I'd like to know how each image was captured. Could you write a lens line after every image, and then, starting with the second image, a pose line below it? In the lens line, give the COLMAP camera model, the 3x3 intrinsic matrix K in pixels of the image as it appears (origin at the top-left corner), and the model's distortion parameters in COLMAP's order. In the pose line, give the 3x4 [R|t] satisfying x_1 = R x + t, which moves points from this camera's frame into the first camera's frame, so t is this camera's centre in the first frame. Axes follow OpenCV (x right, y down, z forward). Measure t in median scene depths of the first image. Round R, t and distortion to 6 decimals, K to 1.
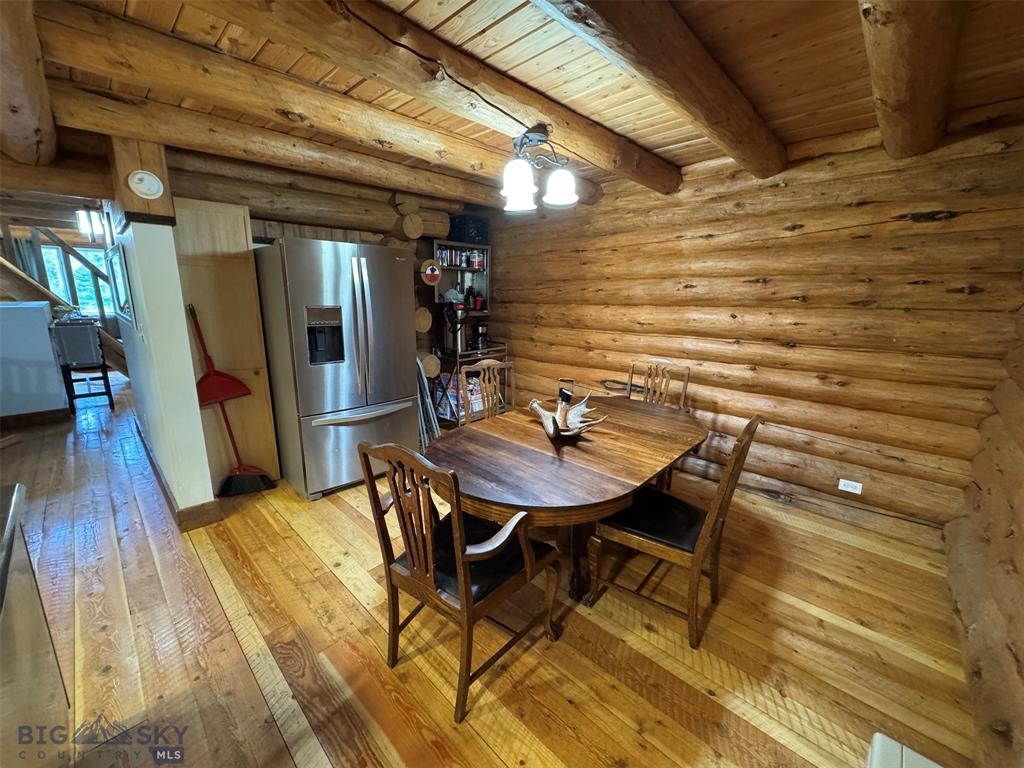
lens RADIAL K [[407.1, 0, 513.0], [0, 407.1, 382.6], [0, 0, 1]] dist [-0.001032, 0.001021]
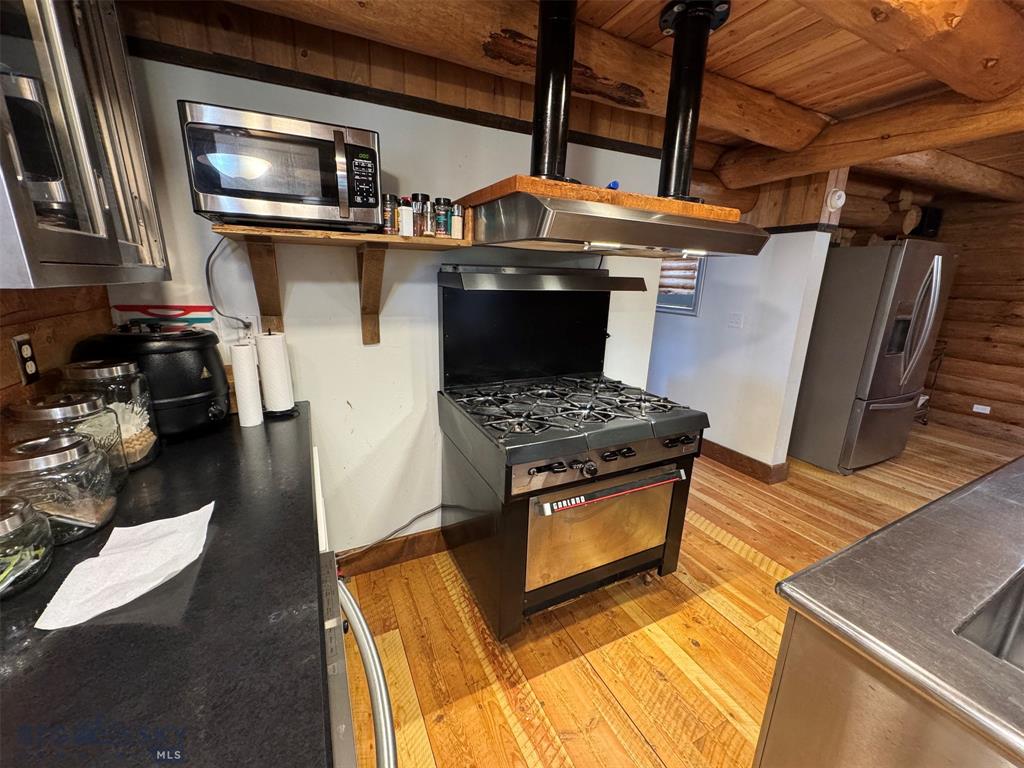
lens RADIAL K [[407.1, 0, 514.5], [0, 407.1, 380.9], [0, 0, 1]] dist [-0.001032, 0.001021]
pose [[0.941888, 0.094027, -0.322498, -0.868903], [-0.084808, 0.995488, 0.042554, 0.051784], [0.325045, -0.012731, 0.945613, -0.298248]]
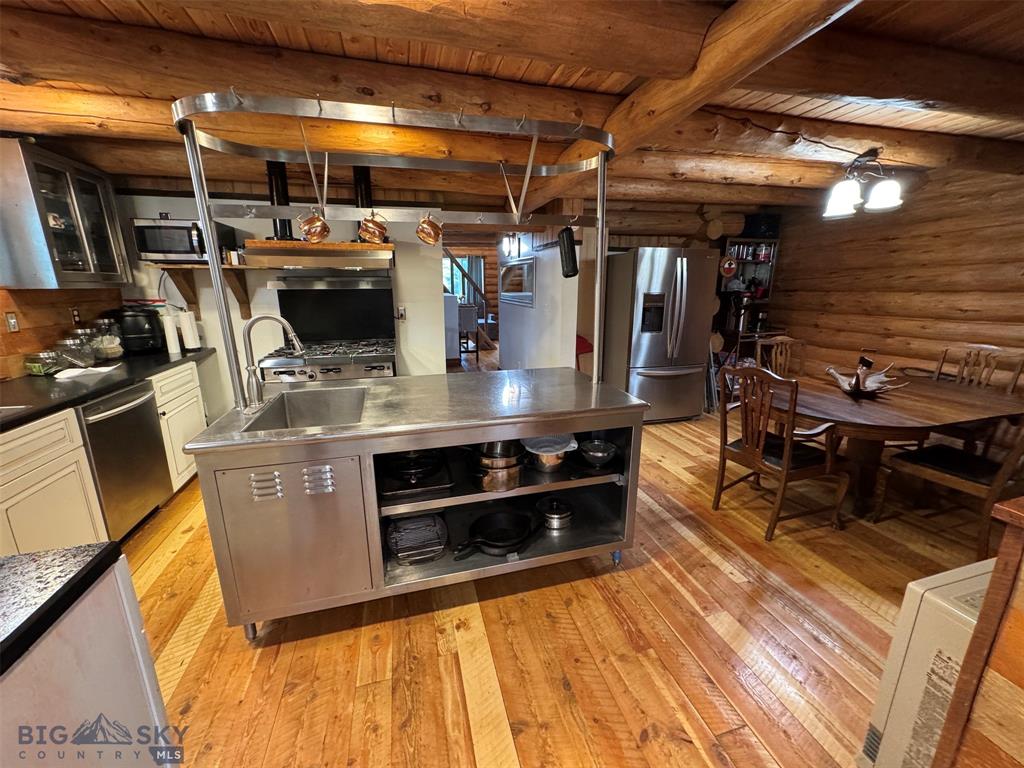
lens RADIAL K [[407.1, 0, 514.3], [0, 407.1, 382.7], [0, 0, 1]] dist [-0.001032, 0.001021]
pose [[0.858789, 0.104017, -0.501658, -0.106711], [-0.095813, 0.994505, 0.042184, 0.093191], [0.503290, 0.011838, 0.864037, -0.401214]]
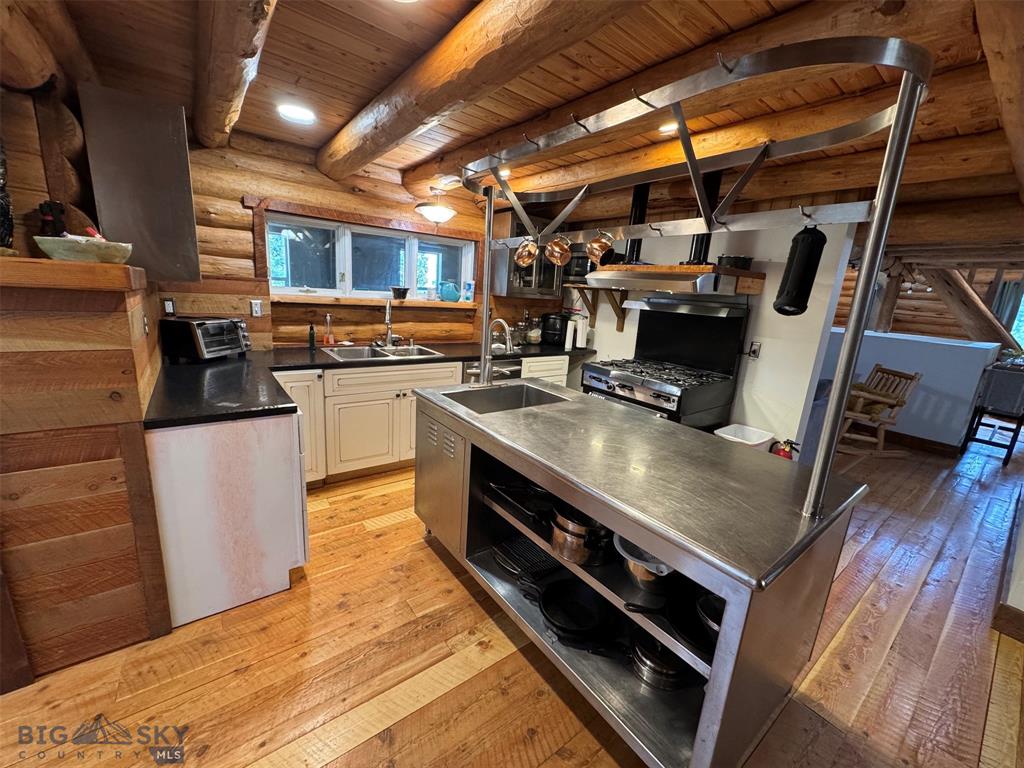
lens RADIAL K [[407.1, 0, 509.4], [0, 407.1, 382.0], [0, 0, 1]] dist [-0.001032, 0.001021]
pose [[-0.161654, 0.192867, -0.967817, 0.034171], [-0.283034, 0.930454, 0.232696, -0.007431], [0.945389, 0.311542, -0.095824, -0.001616]]
